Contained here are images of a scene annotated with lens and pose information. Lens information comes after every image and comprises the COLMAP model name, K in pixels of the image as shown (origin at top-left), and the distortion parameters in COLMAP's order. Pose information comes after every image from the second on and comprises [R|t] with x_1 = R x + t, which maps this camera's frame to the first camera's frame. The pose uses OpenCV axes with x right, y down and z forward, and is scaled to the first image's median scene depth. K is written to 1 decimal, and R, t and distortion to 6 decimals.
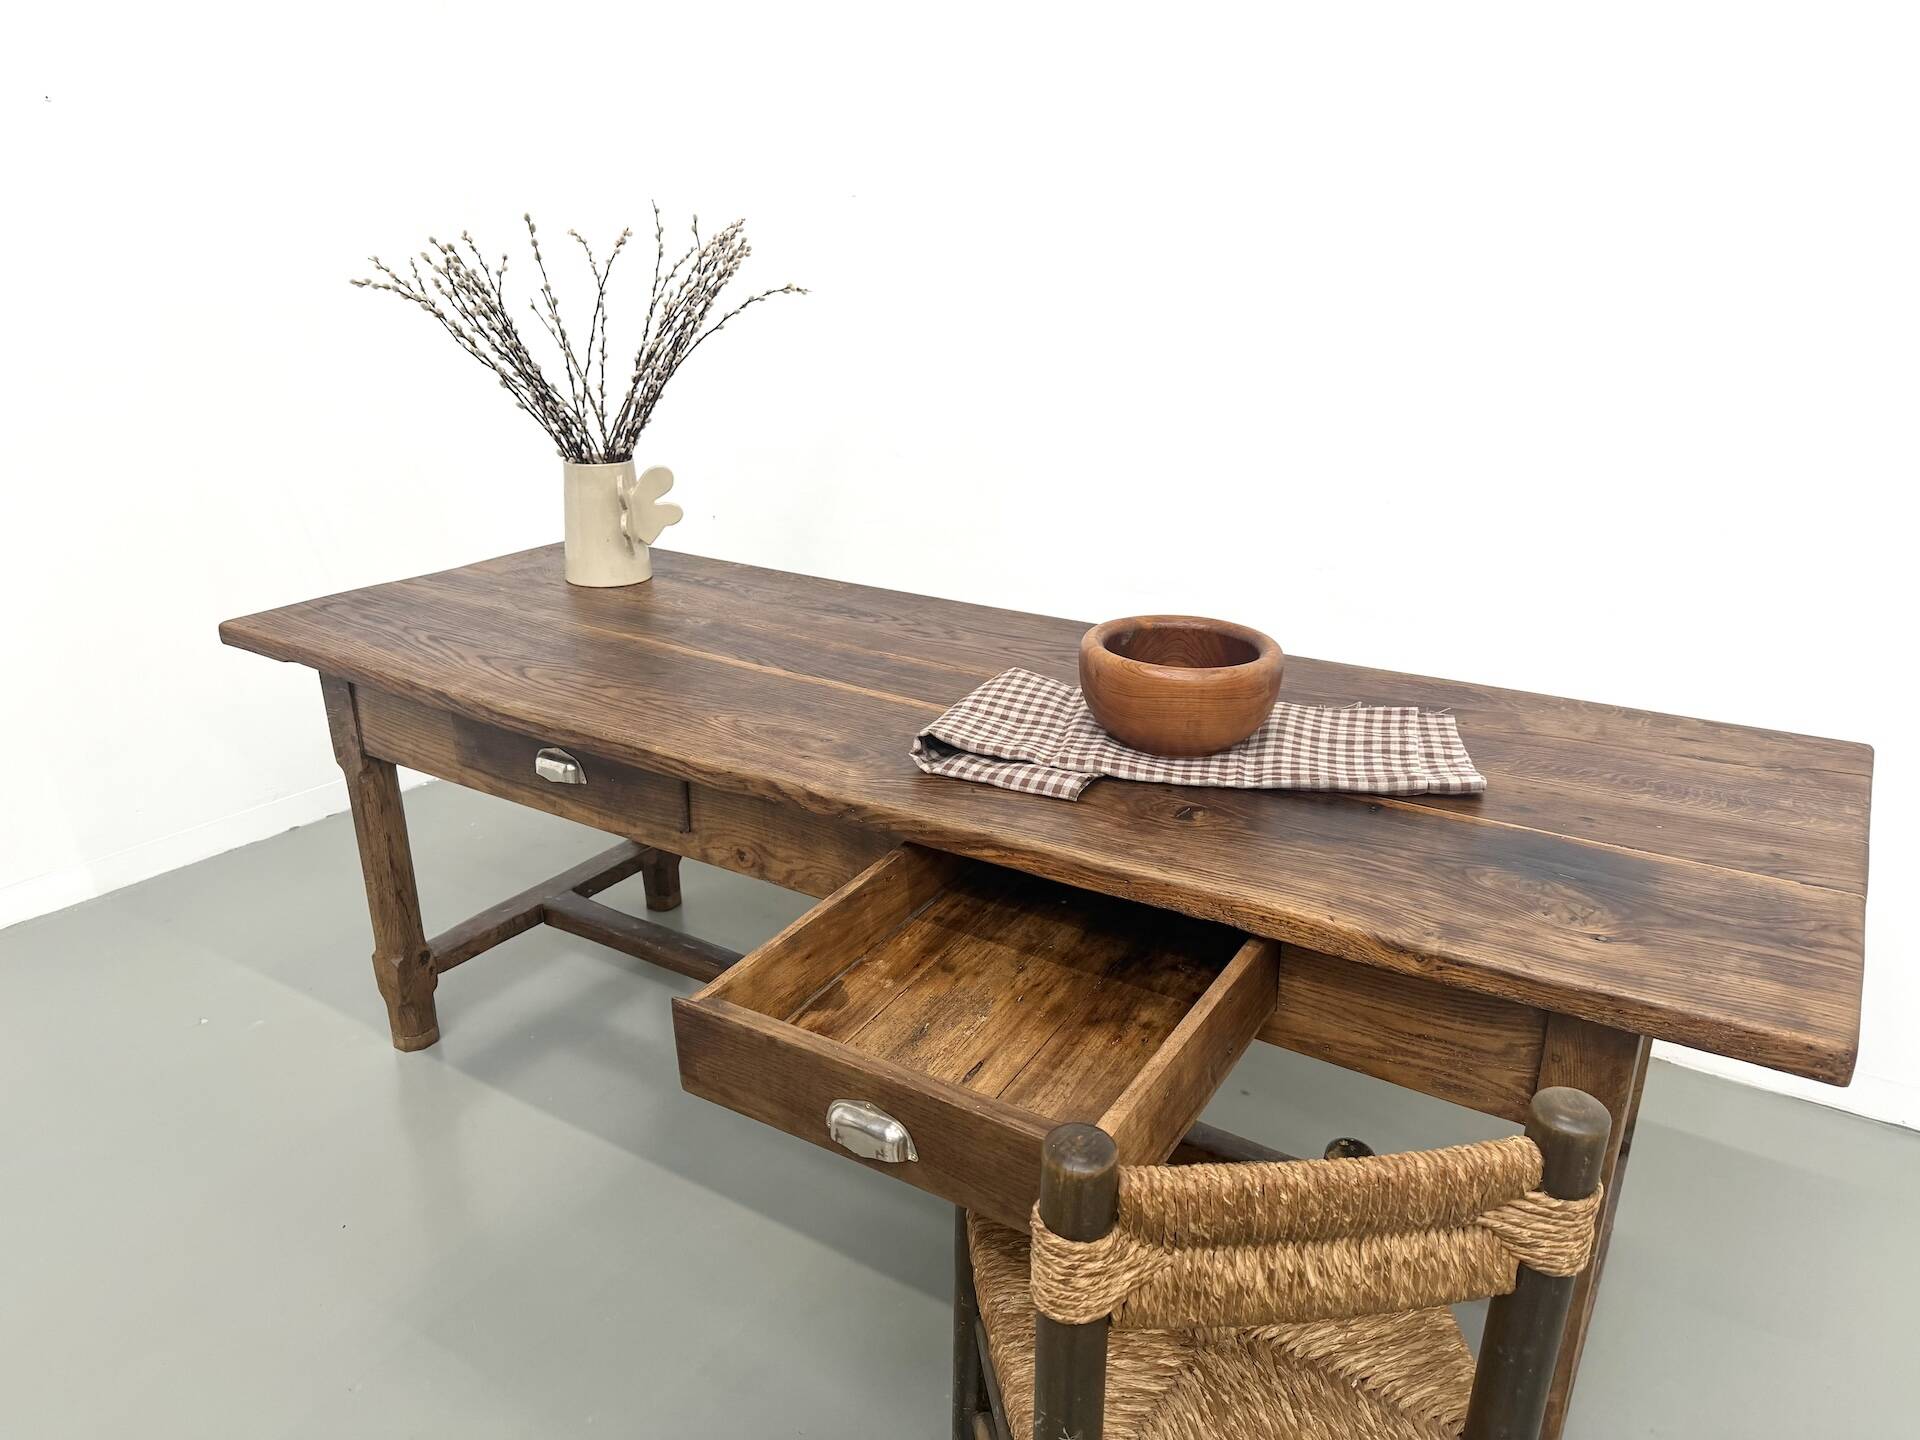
lens RADIAL K [[1311.1, 0, 960.0], [0, 1311.1, 720.0], [0, 0, 1]] dist [0.141520, -0.225658]
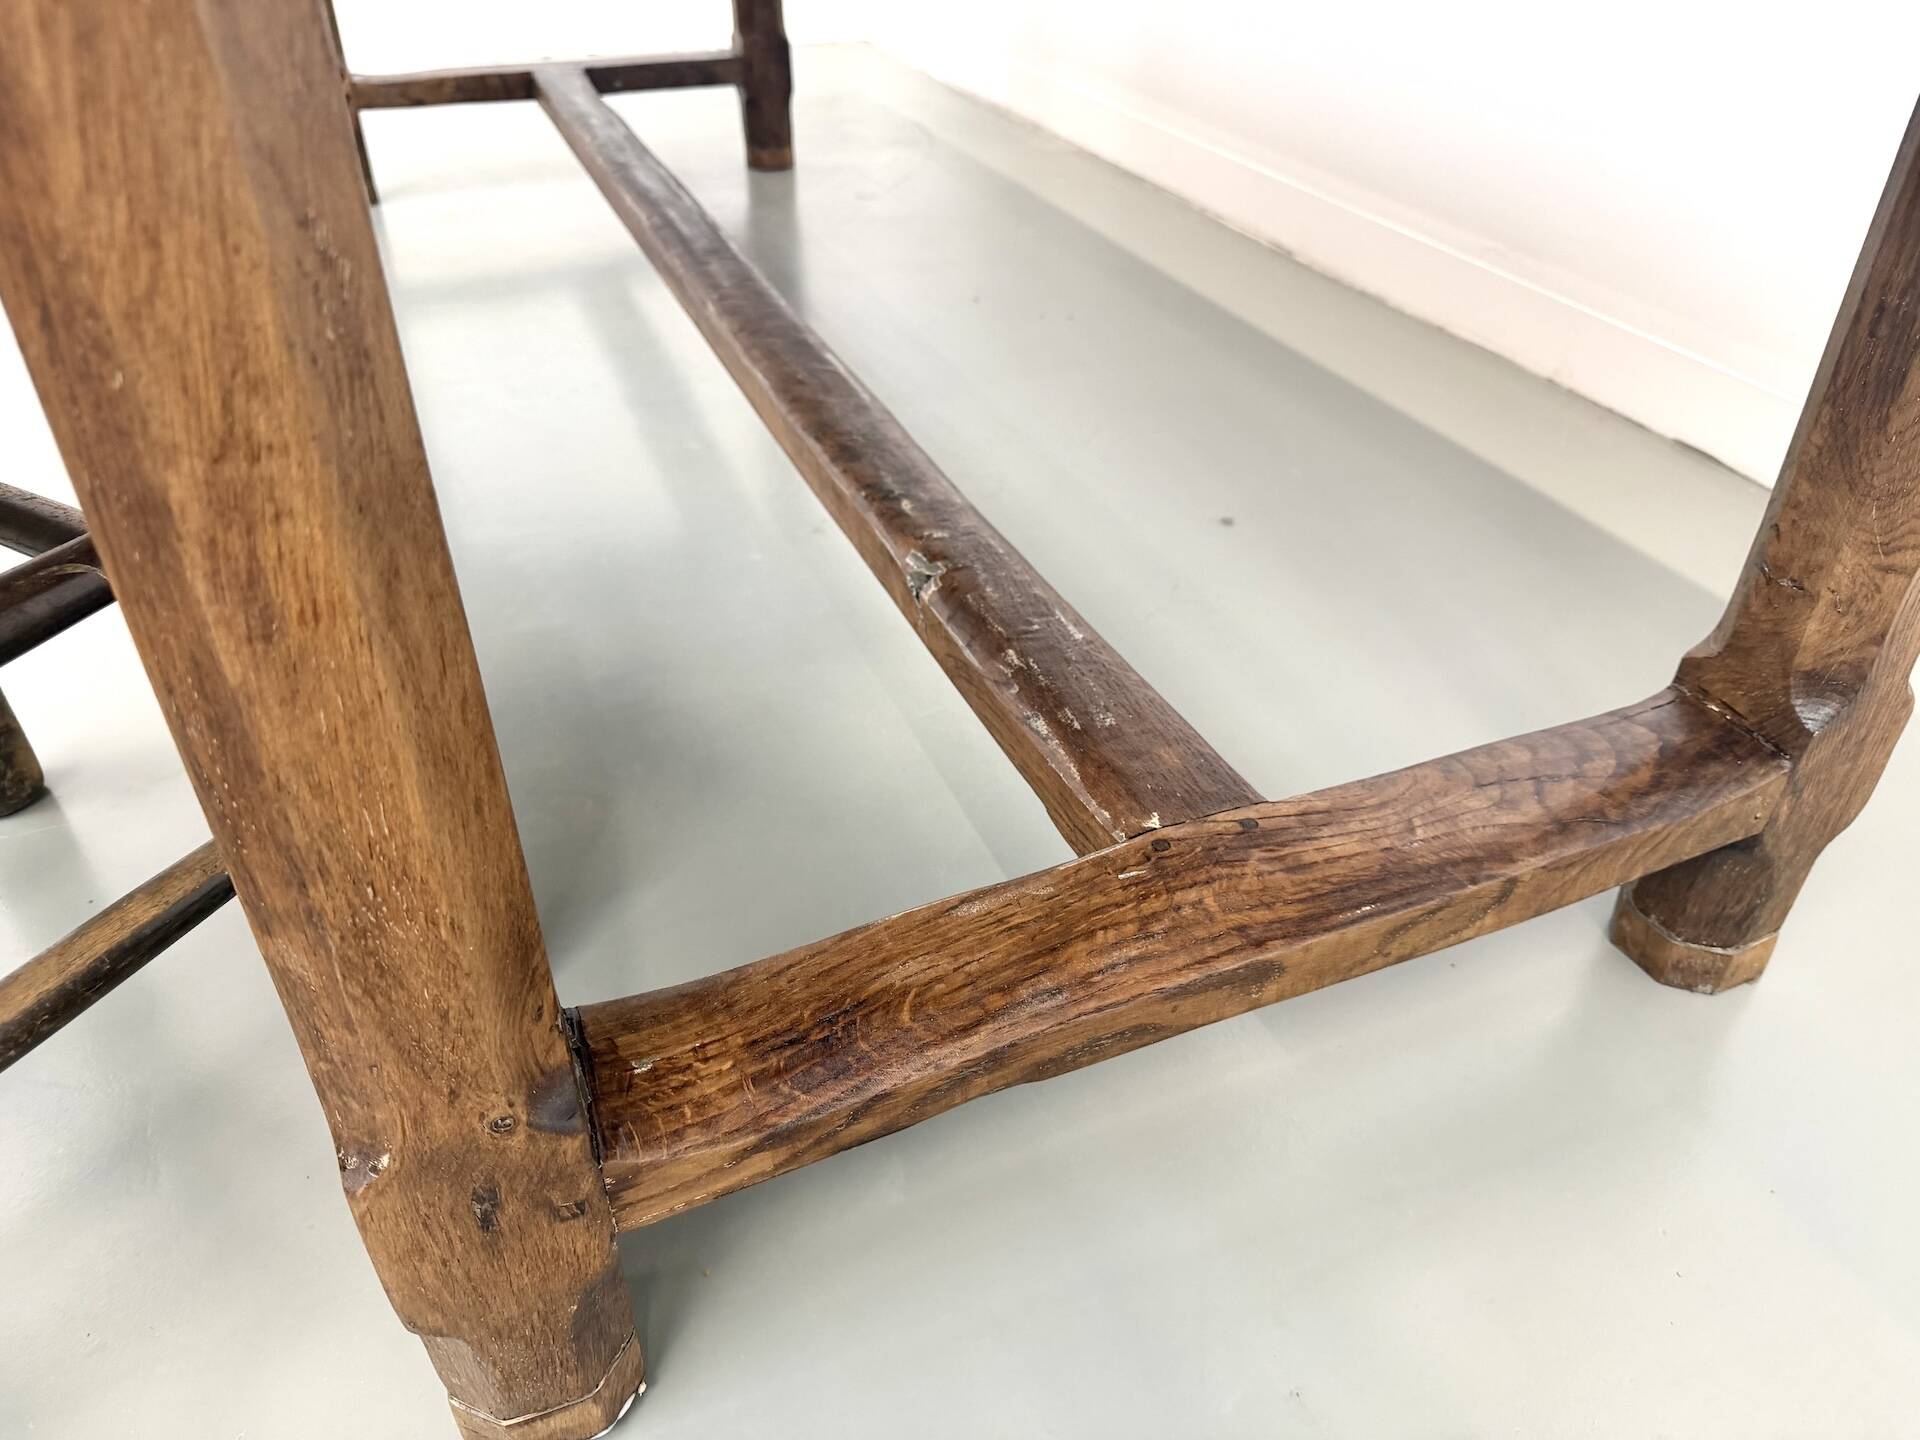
lens RADIAL K [[1345.5, 0, 944.2], [0, 1345.5, 694.5], [0, 0, 1]] dist [0.119133, -0.248088]
pose [[0.811014, 0.331584, -0.481983, 0.446195], [-0.196735, 0.930464, 0.309082, 0.229098], [0.550955, -0.155847, 0.819854, 0.568397]]
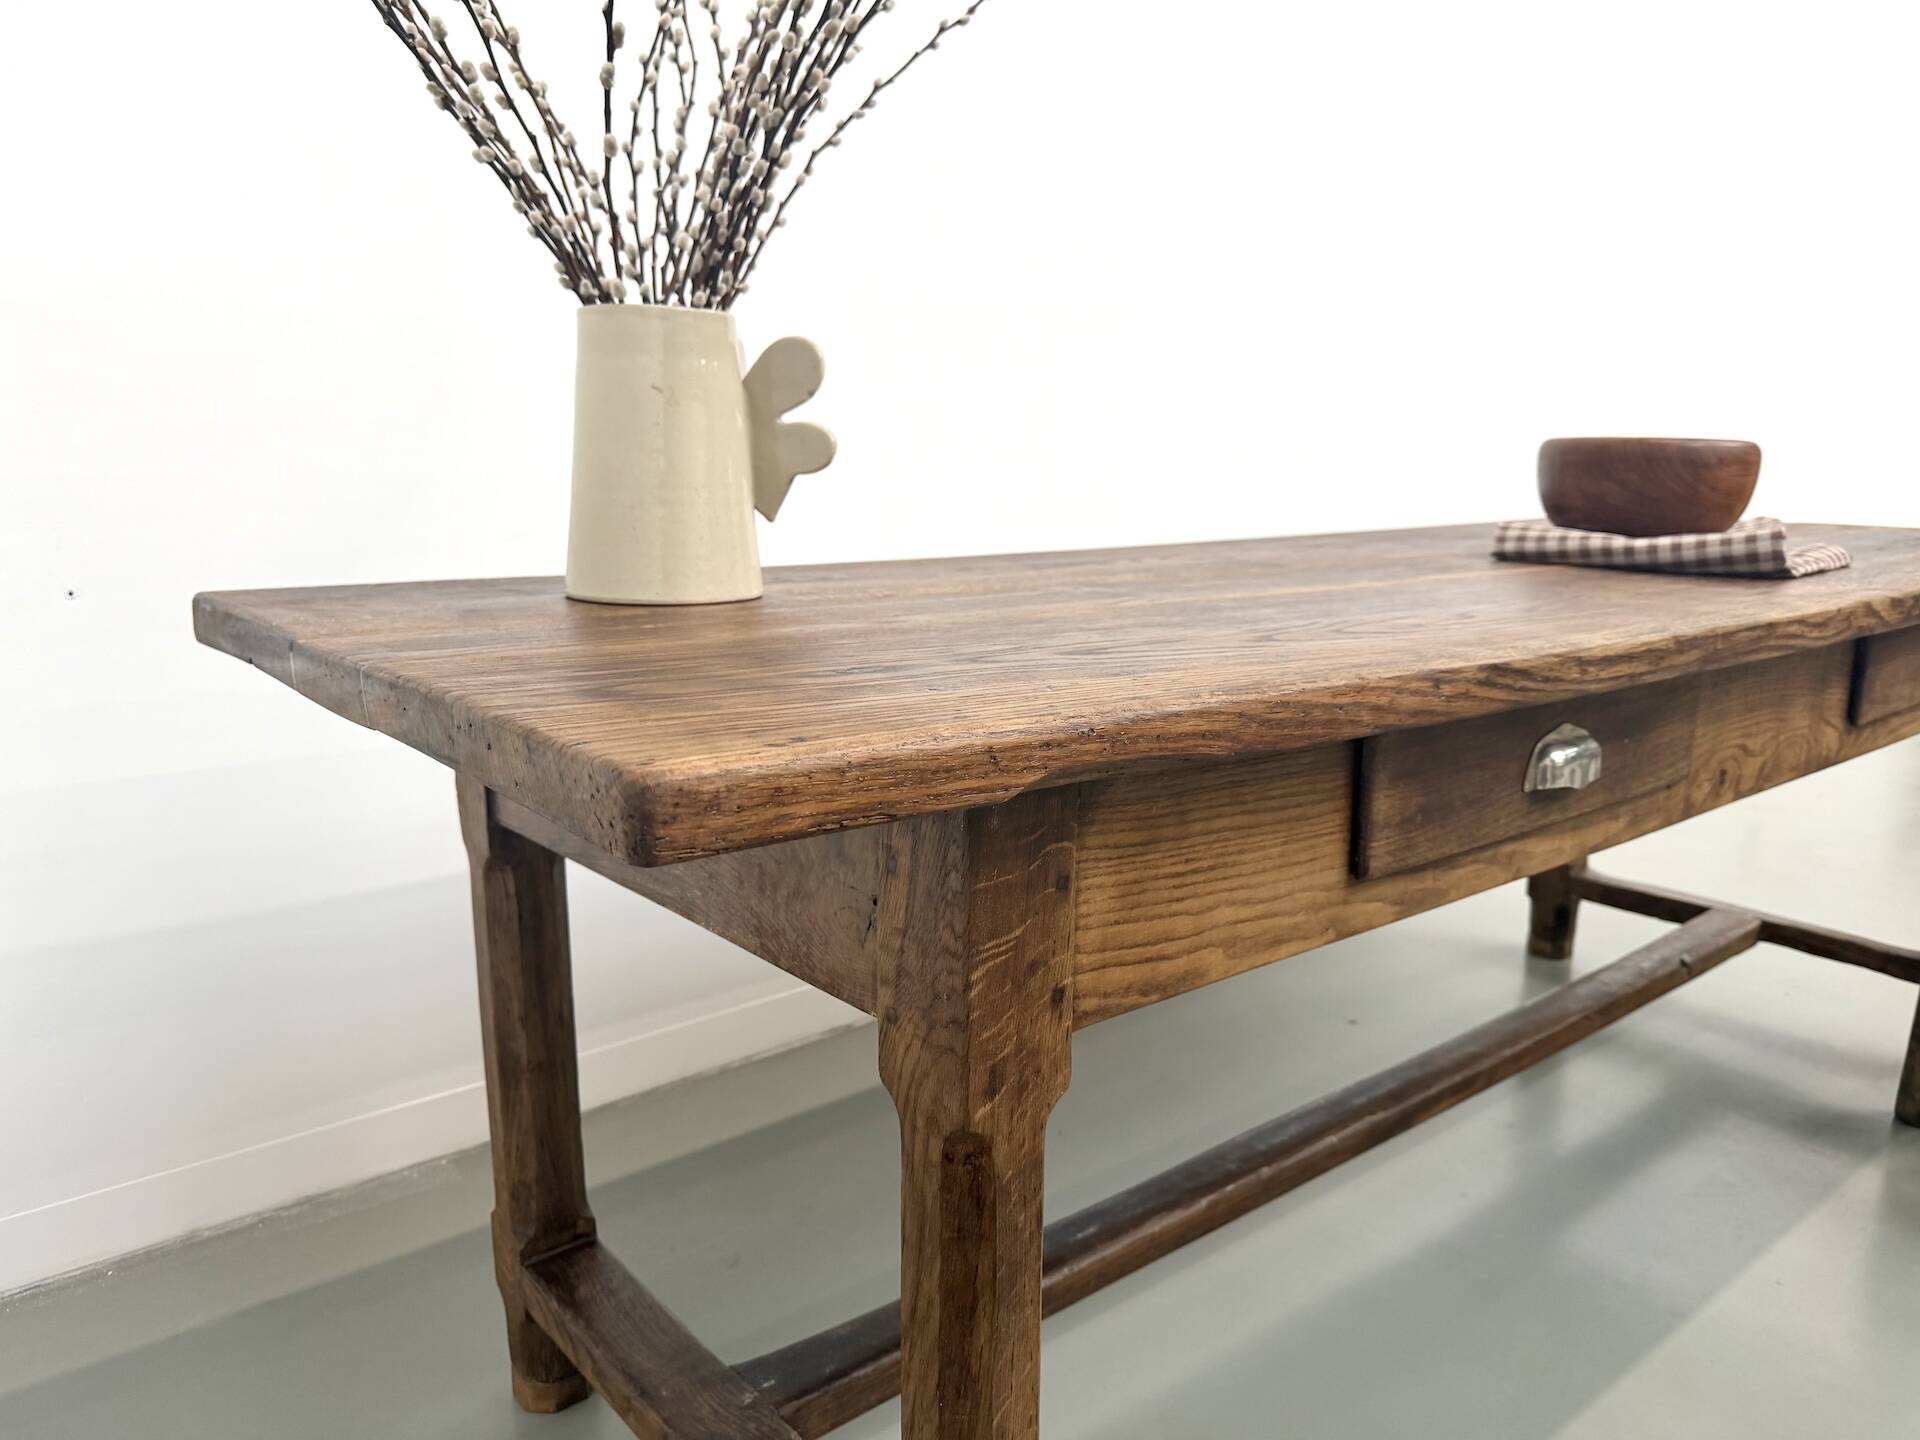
lens RADIAL K [[1317.8, 0, 952.7], [0, 1317.8, 748.7], [0, 0, 1]] dist [0.086637, -0.104581]
pose [[0.328589, -0.203516, 0.922286, -0.794285], [0.324390, 0.941423, 0.092166, -0.086119], [-0.887018, 0.268895, 0.375360, 0.944447]]
